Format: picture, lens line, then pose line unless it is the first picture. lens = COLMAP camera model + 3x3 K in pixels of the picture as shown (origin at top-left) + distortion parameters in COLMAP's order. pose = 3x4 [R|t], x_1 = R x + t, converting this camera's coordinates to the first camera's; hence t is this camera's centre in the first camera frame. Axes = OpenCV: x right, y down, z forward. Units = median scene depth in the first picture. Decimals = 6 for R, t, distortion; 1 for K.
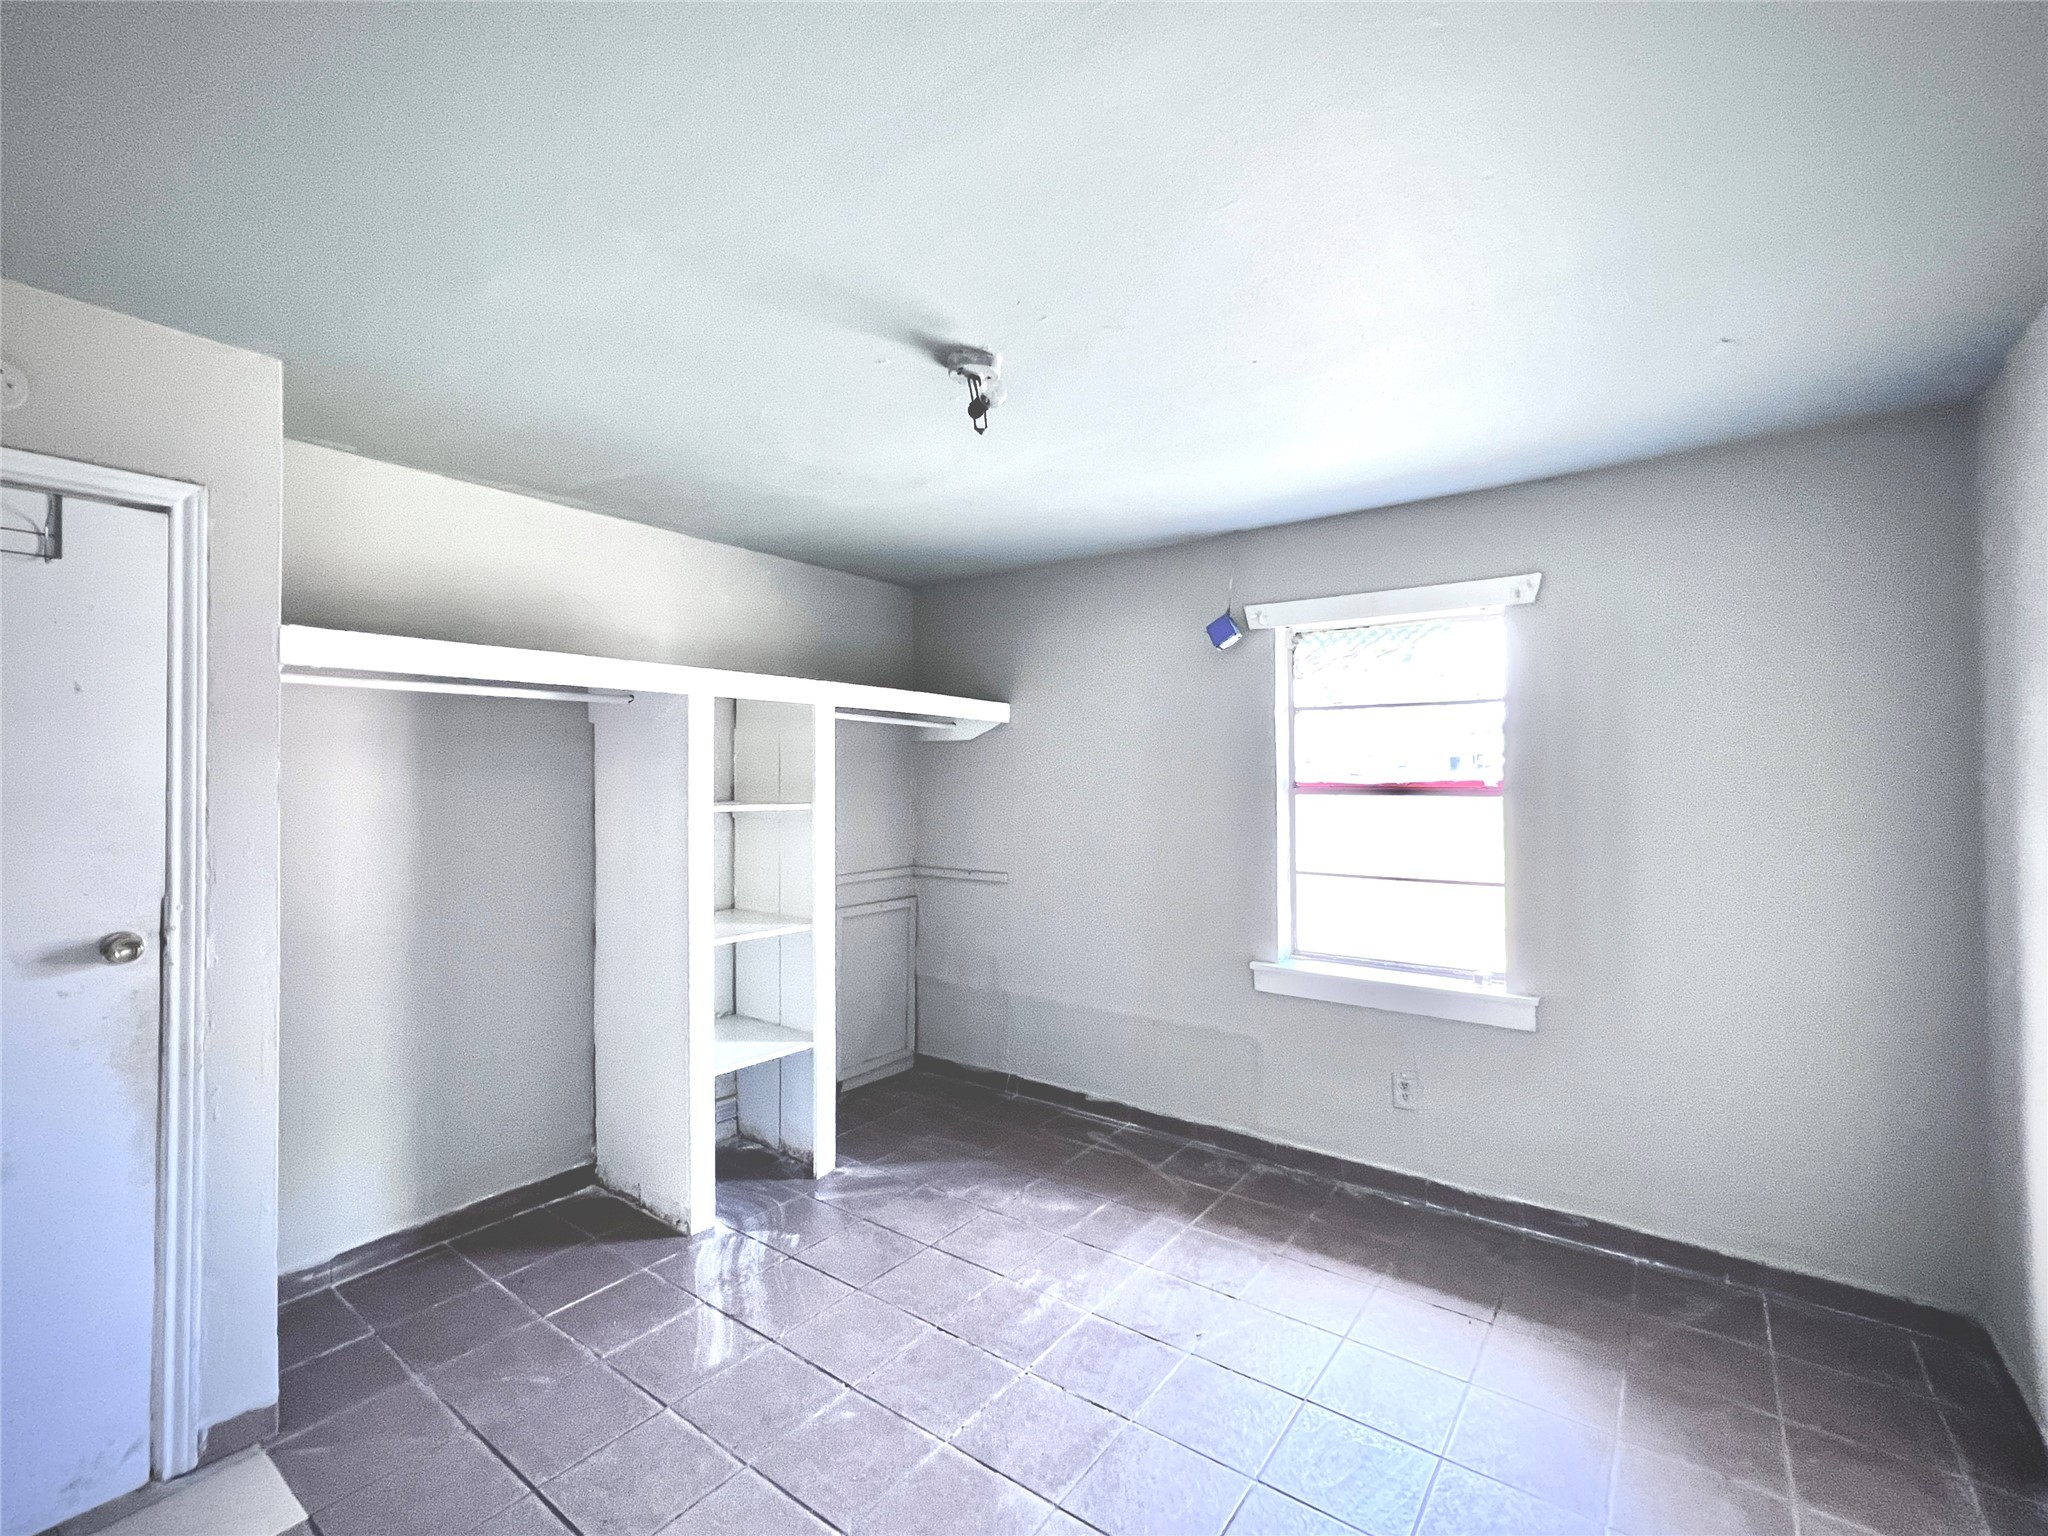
lens RADIAL K [[905.6, 0, 1019.9], [0, 905.6, 767.4], [0, 0, 1]] dist [-0.004555, 0.002595]
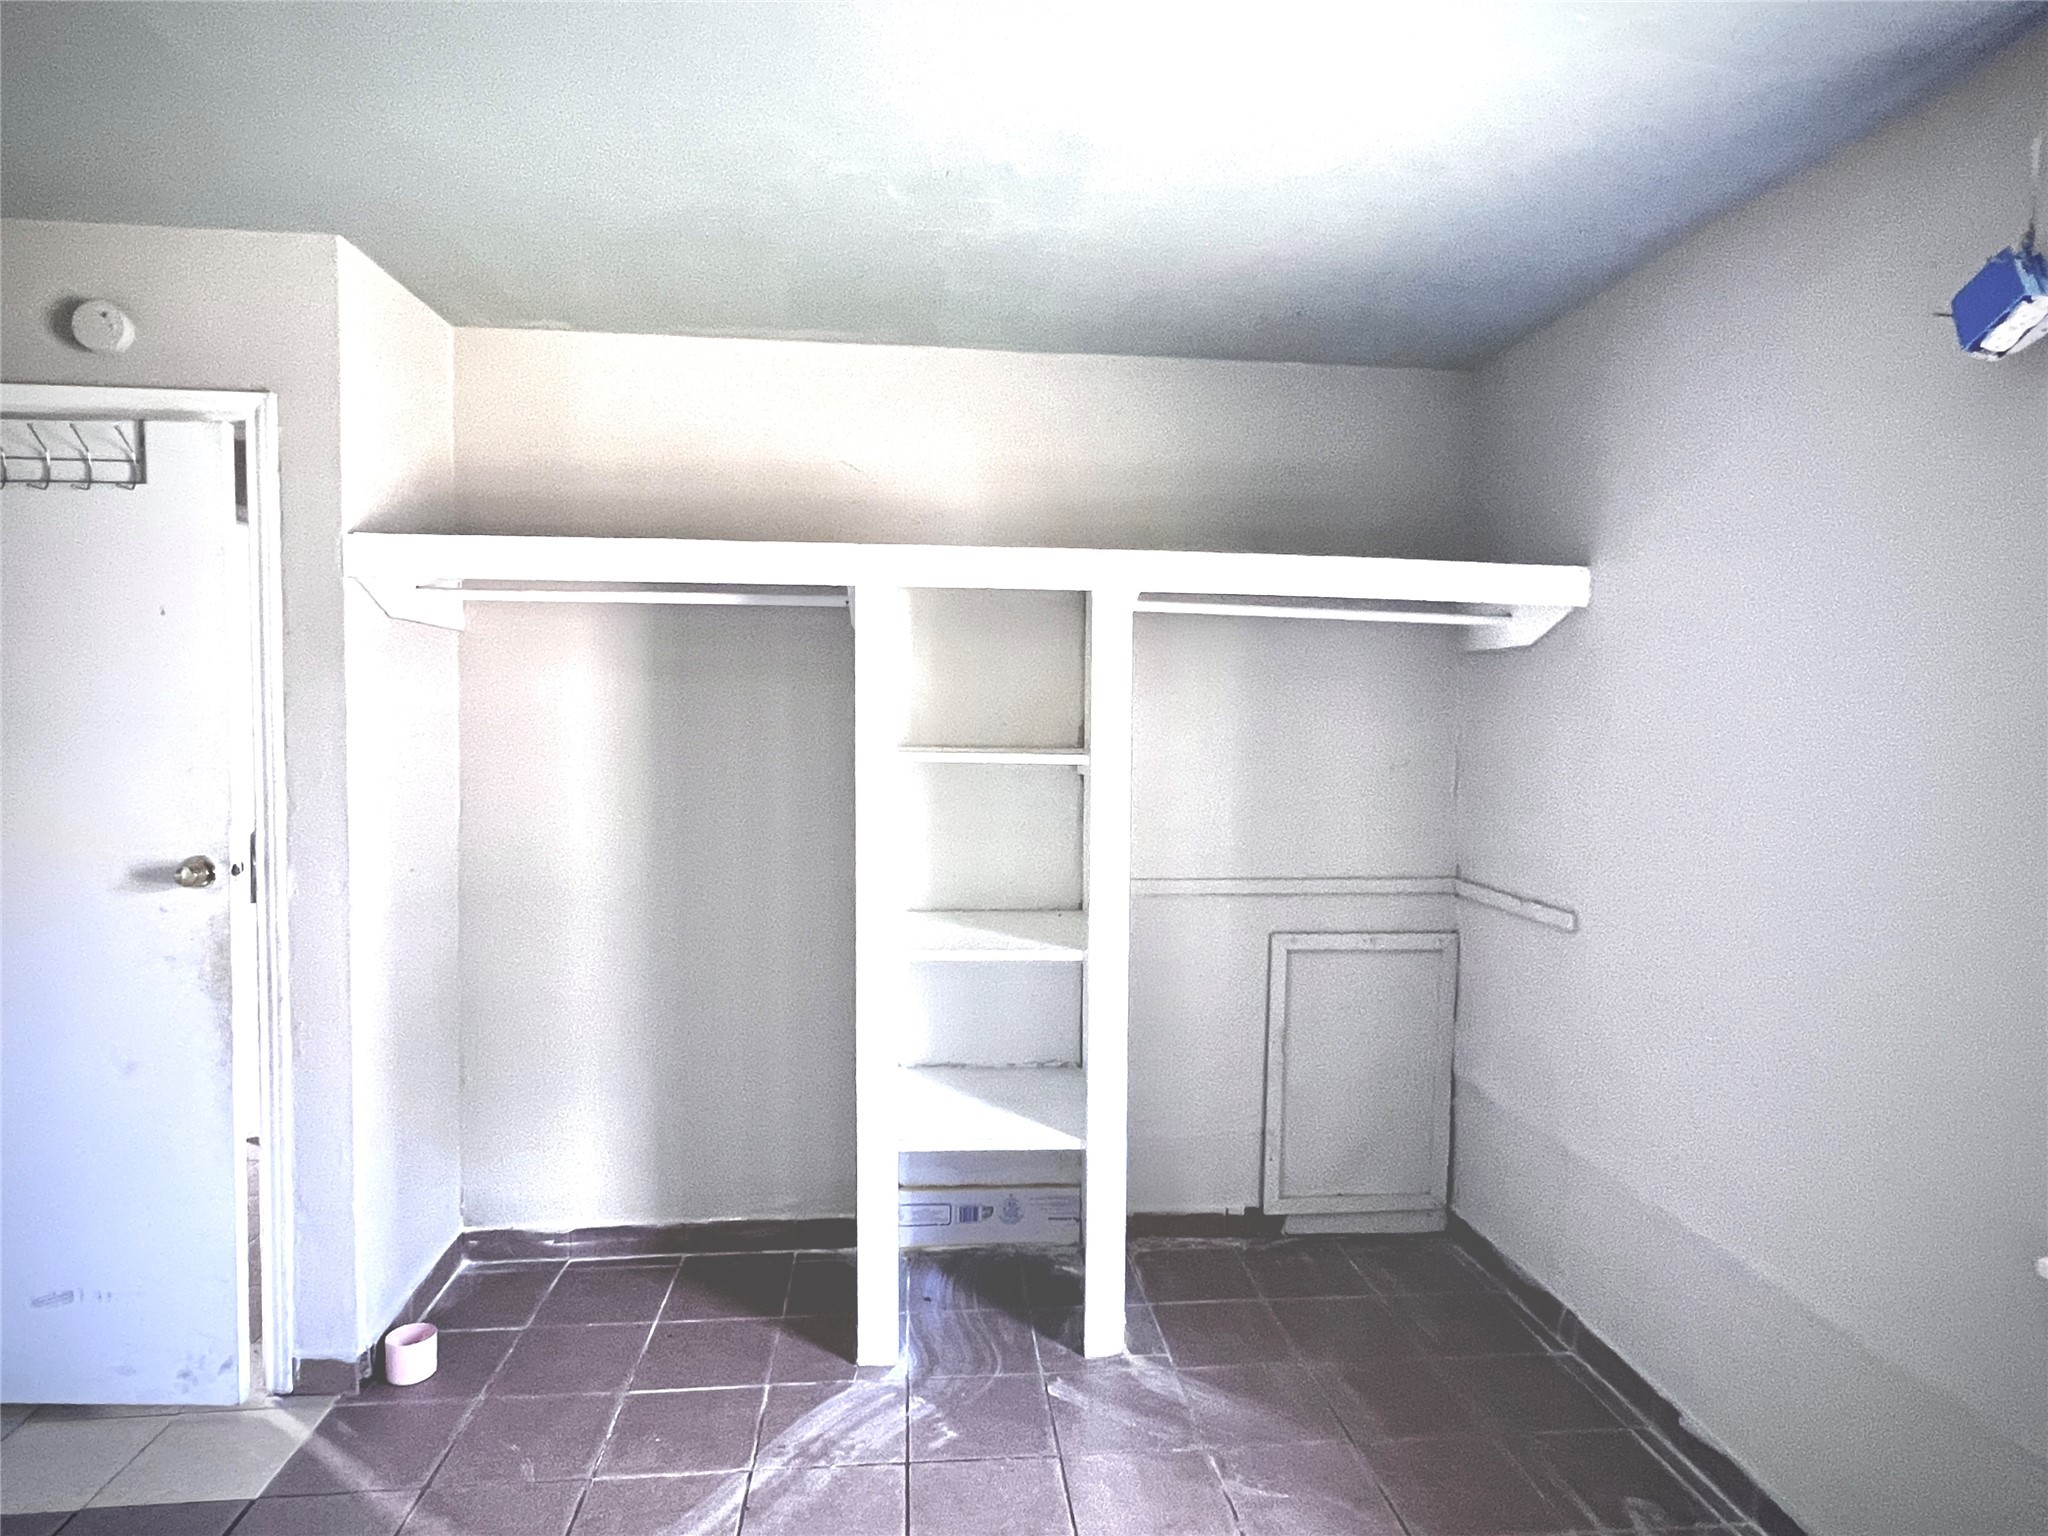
lens RADIAL K [[1202.4, 0, 1033.3], [0, 1202.4, 776.1], [0, 0, 1]] dist [0.000294, 0.000270]
pose [[0.673801, 0.046134, -0.737472, 0.340888], [-0.006568, 0.998384, 0.056455, 0.009589], [0.738884, -0.033196, 0.673014, 0.429436]]
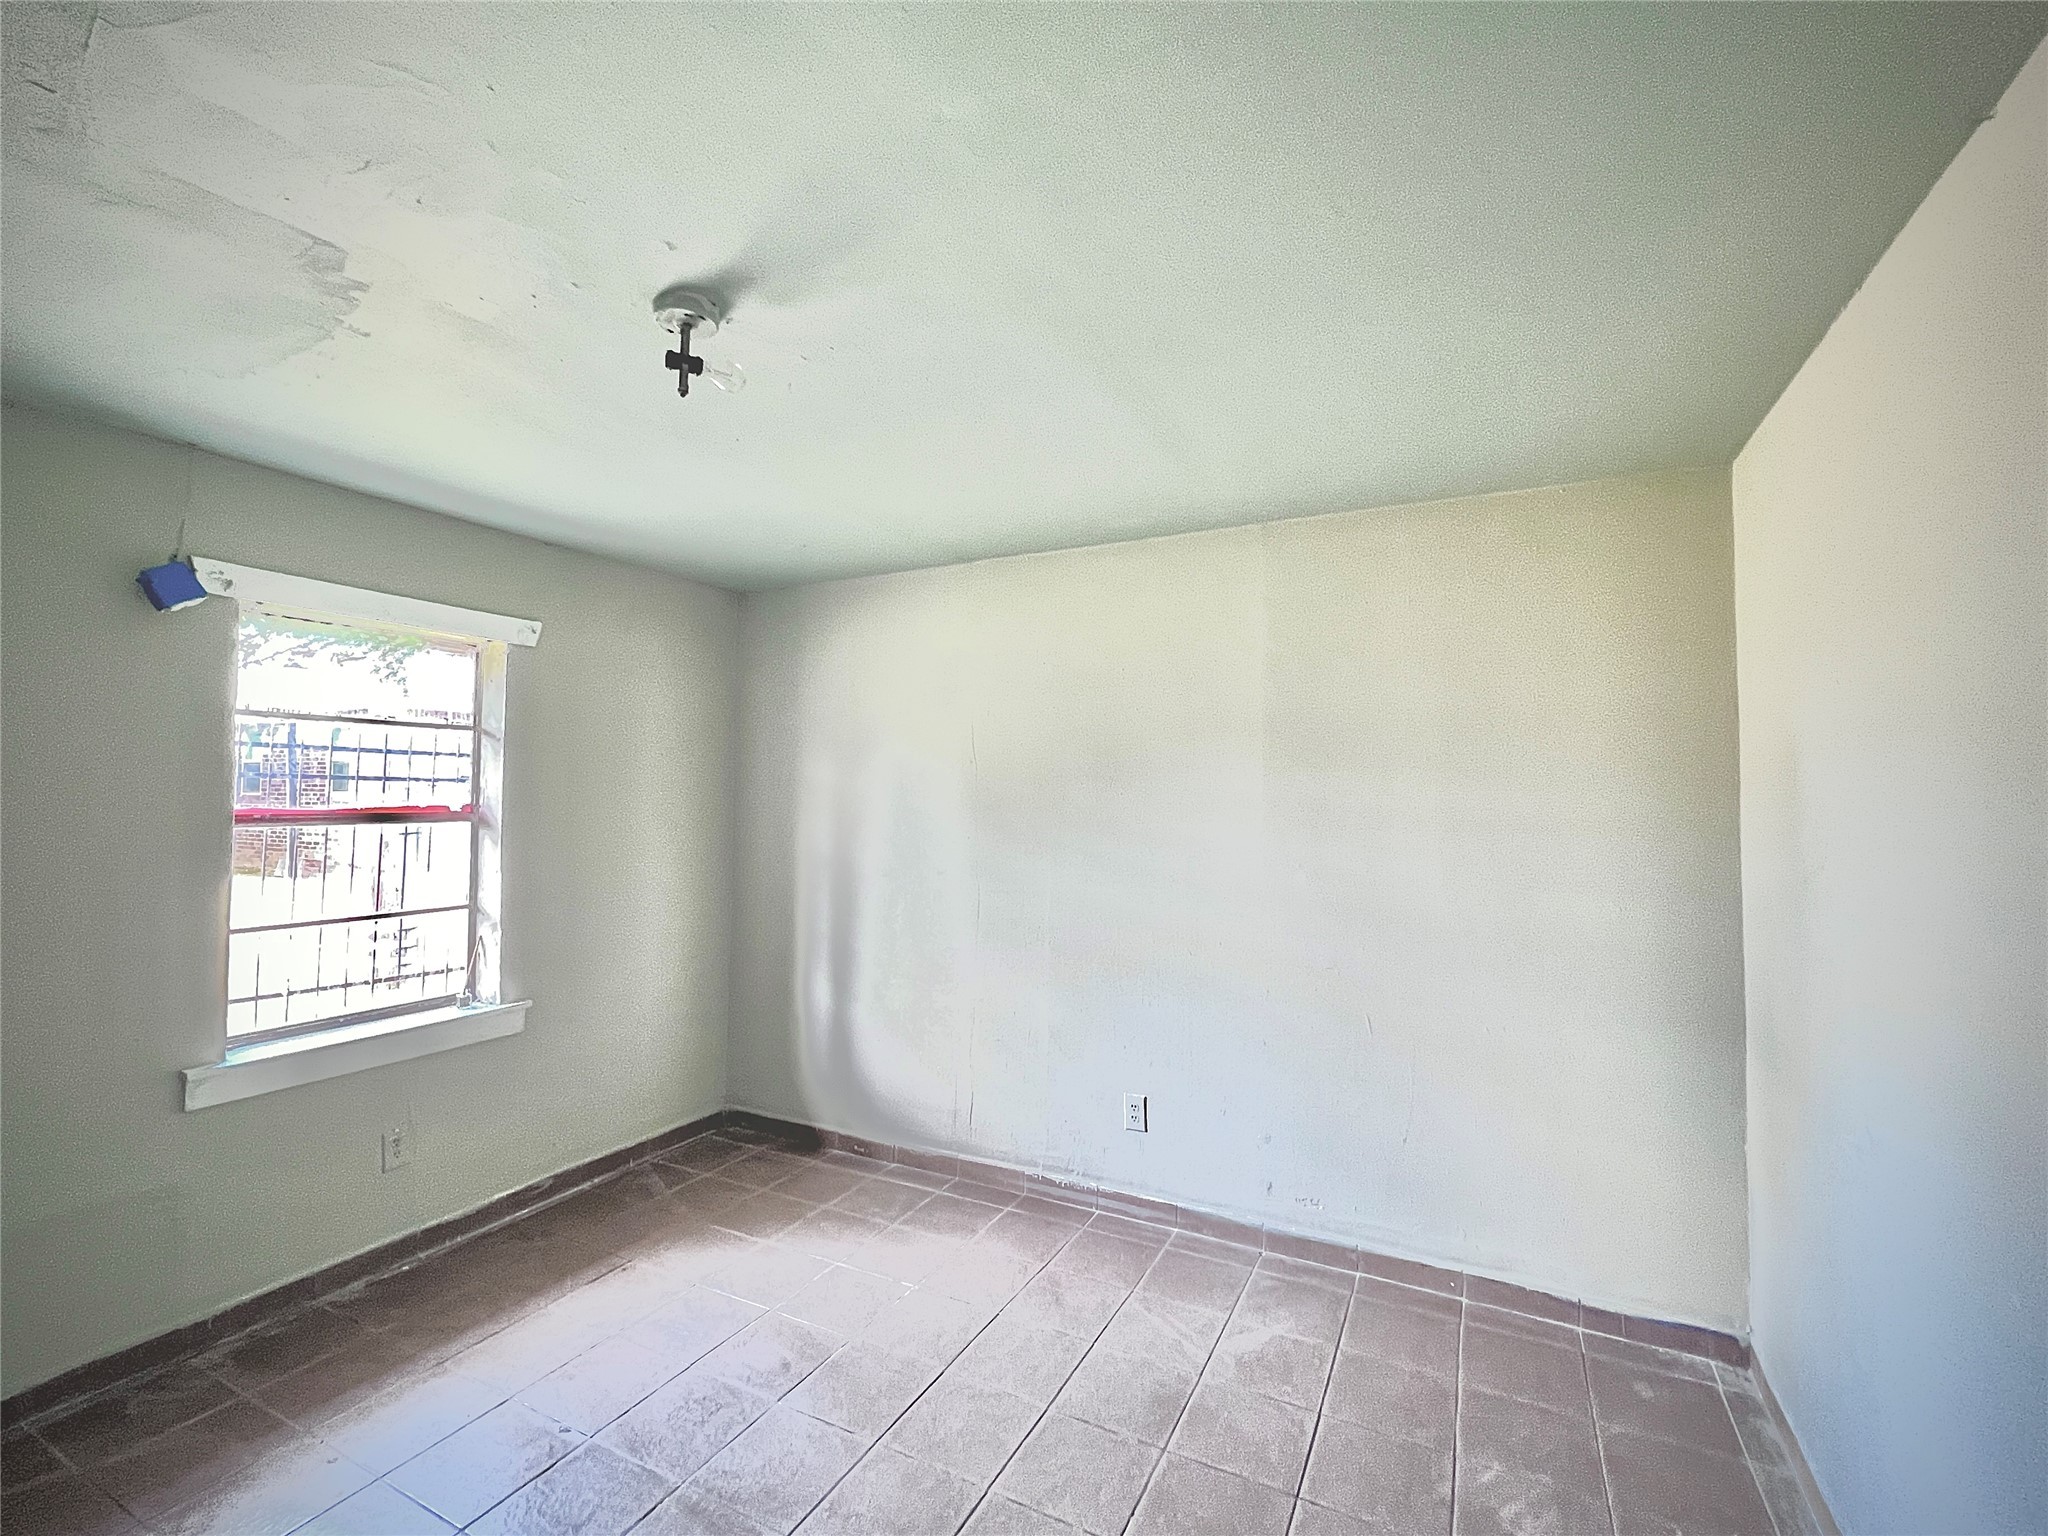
lens RADIAL K [[905.6, 0, 1033.0], [0, 905.6, 768.7], [0, 0, 1]] dist [-0.004555, 0.002595]
pose [[-0.172595, 0.032559, 0.984455, -0.561603], [-0.015251, 0.999245, -0.035722, -0.000321], [-0.984875, -0.021180, -0.171968, 0.506808]]
